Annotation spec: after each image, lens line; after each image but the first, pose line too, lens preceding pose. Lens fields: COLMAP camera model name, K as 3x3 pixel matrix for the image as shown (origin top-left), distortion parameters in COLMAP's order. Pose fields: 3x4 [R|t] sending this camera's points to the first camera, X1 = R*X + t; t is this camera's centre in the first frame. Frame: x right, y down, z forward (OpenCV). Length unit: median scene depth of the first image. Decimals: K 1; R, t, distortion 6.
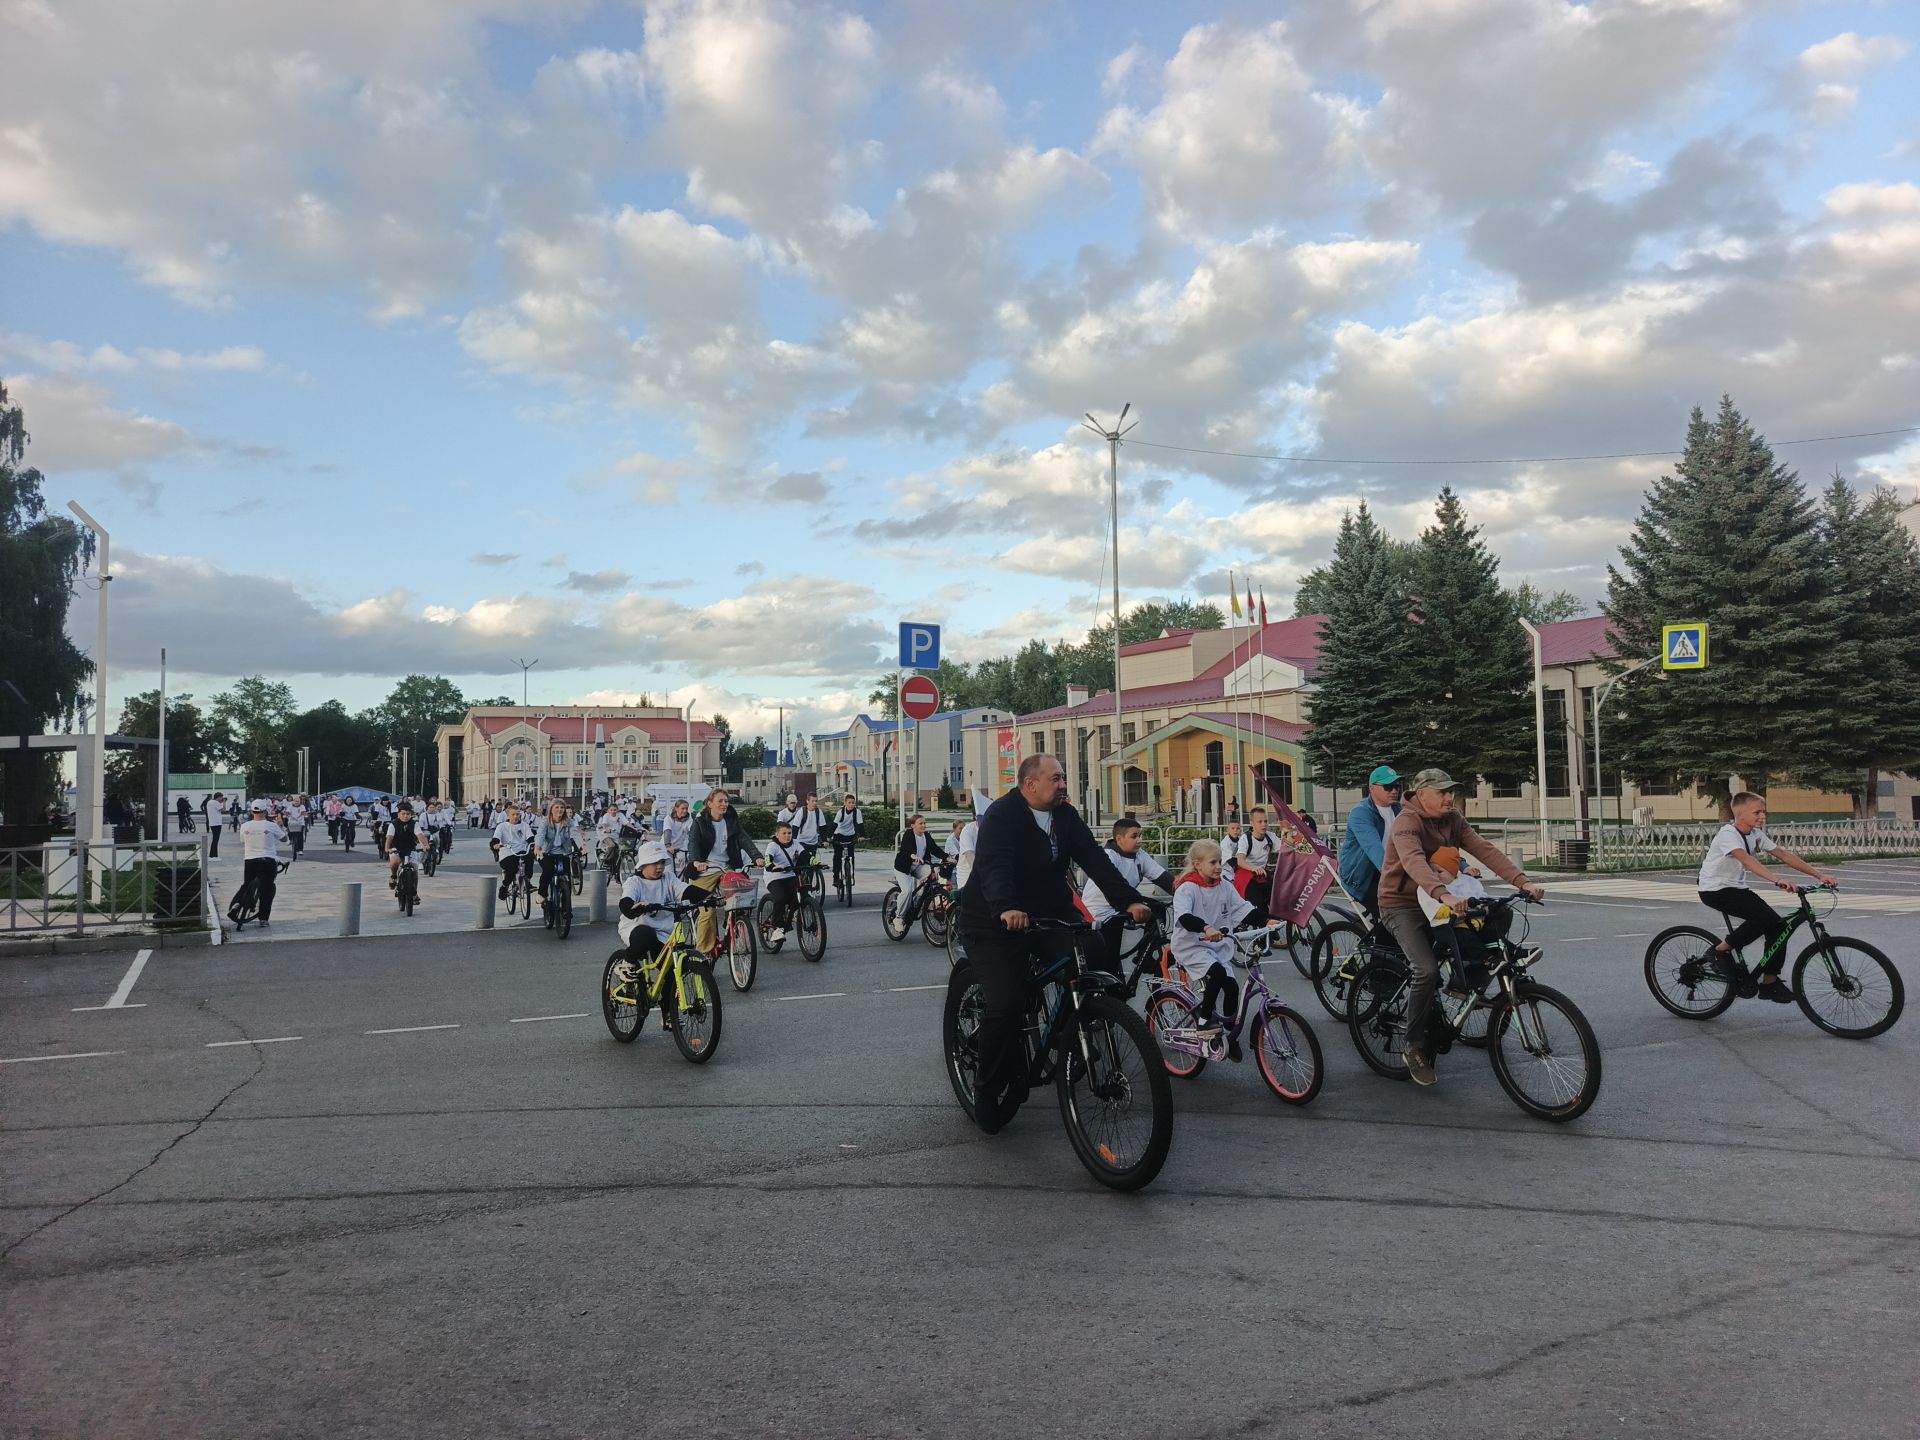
lens RADIAL K [[1431.4, 0, 960.0], [0, 1431.4, 720.0], [0, 0, 1]] dist [0.042066, -0.037774]
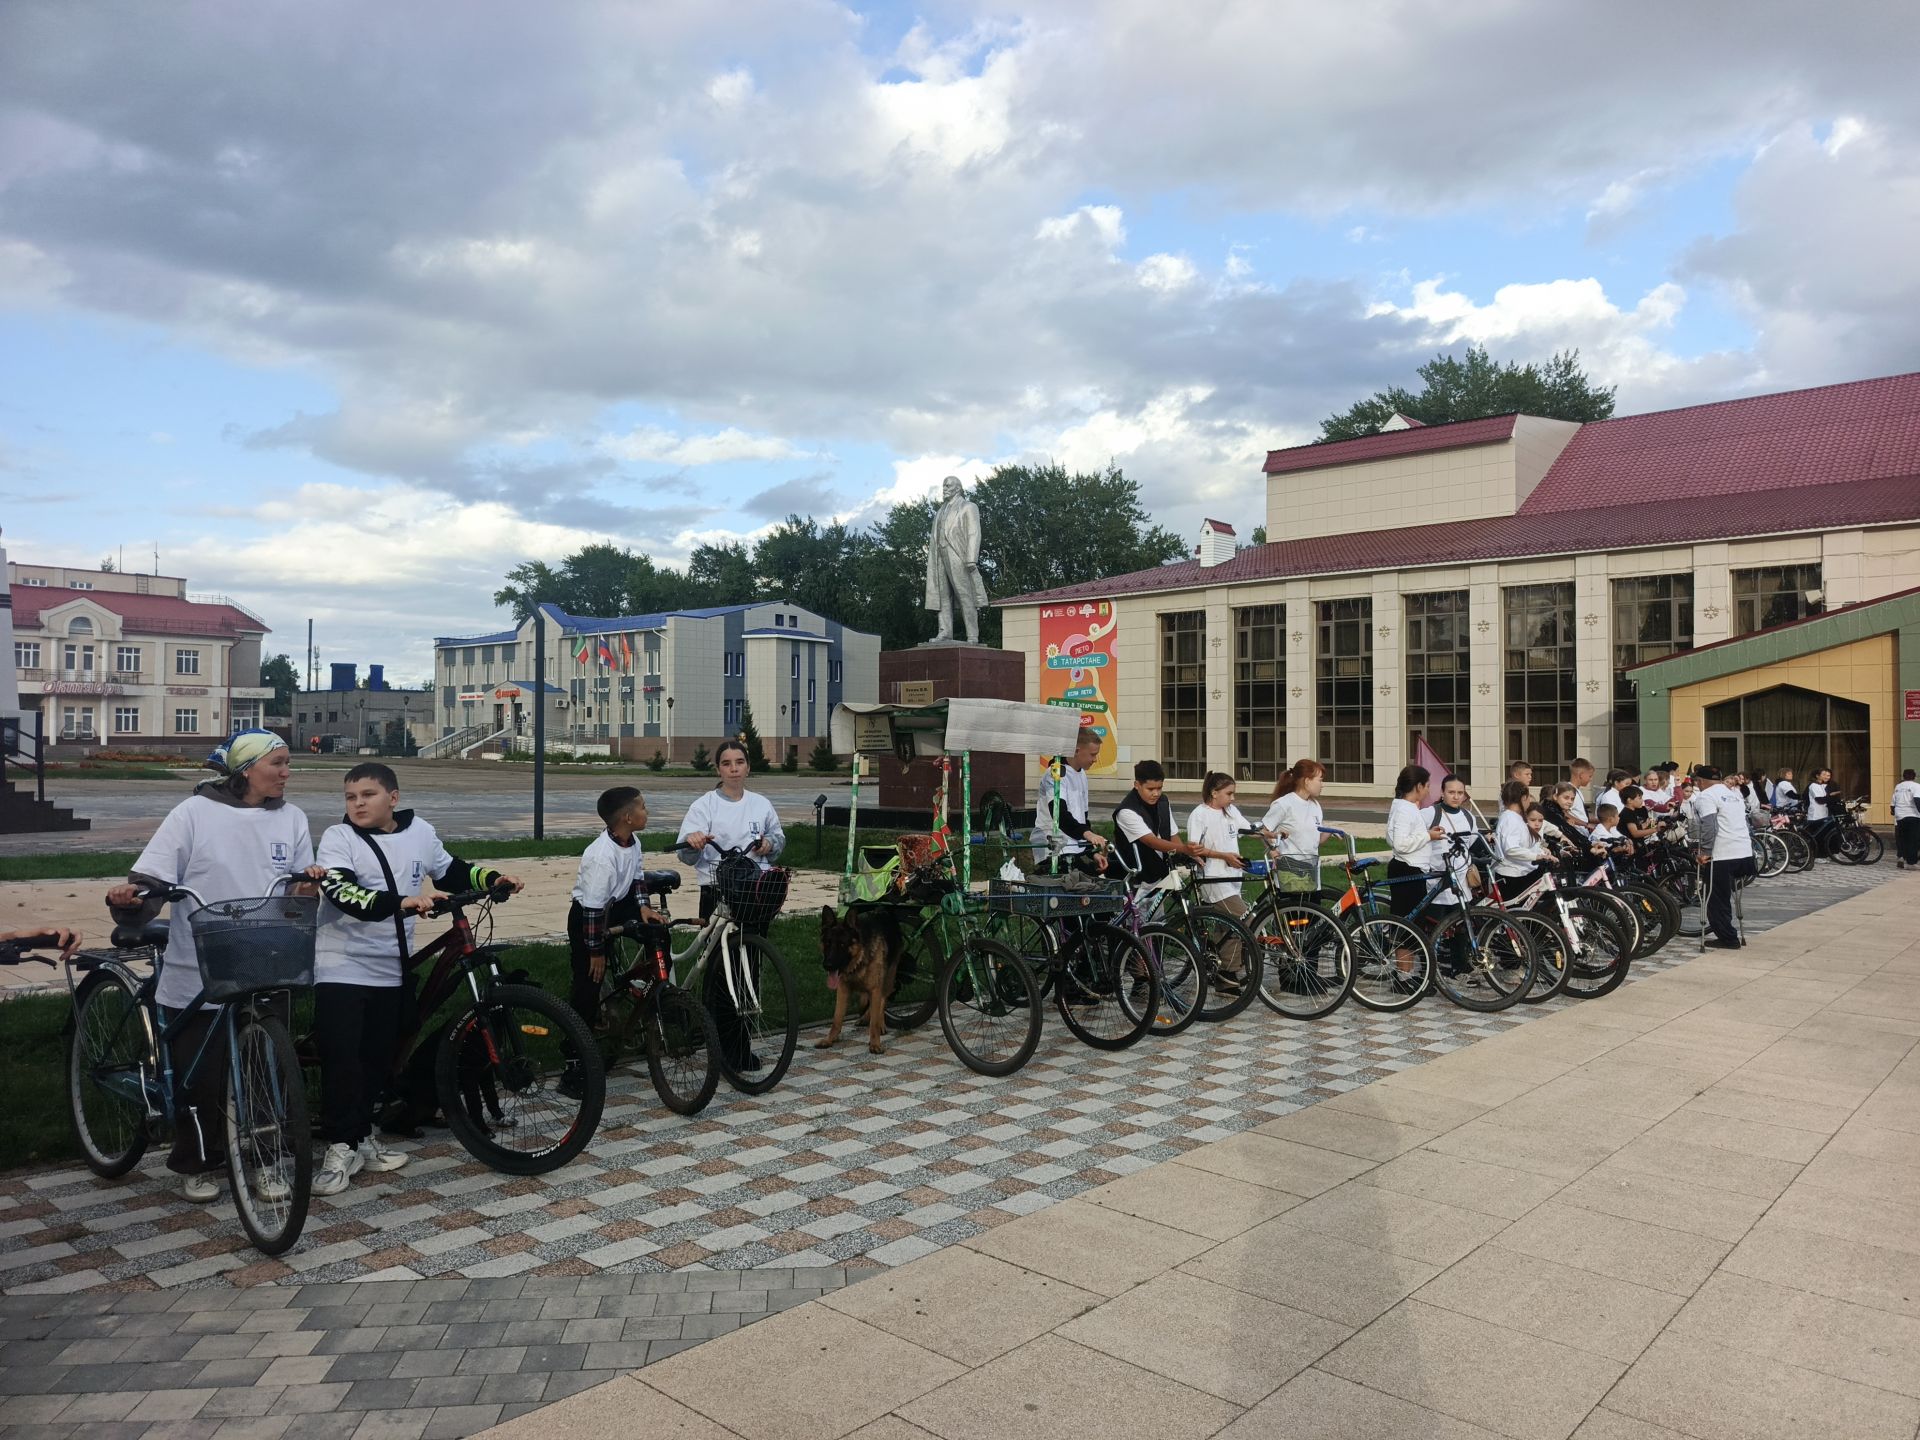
lens RADIAL K [[1375.9, 0, 956.6], [0, 1375.9, 746.9], [0, 0, 1]] dist [0.006301, 0.010603]
pose [[0.941025, 0.031022, 0.336913, -0.093379], [-0.048079, 0.997943, 0.042399, 0.021305], [-0.334904, -0.056097, 0.940581, 0.398273]]
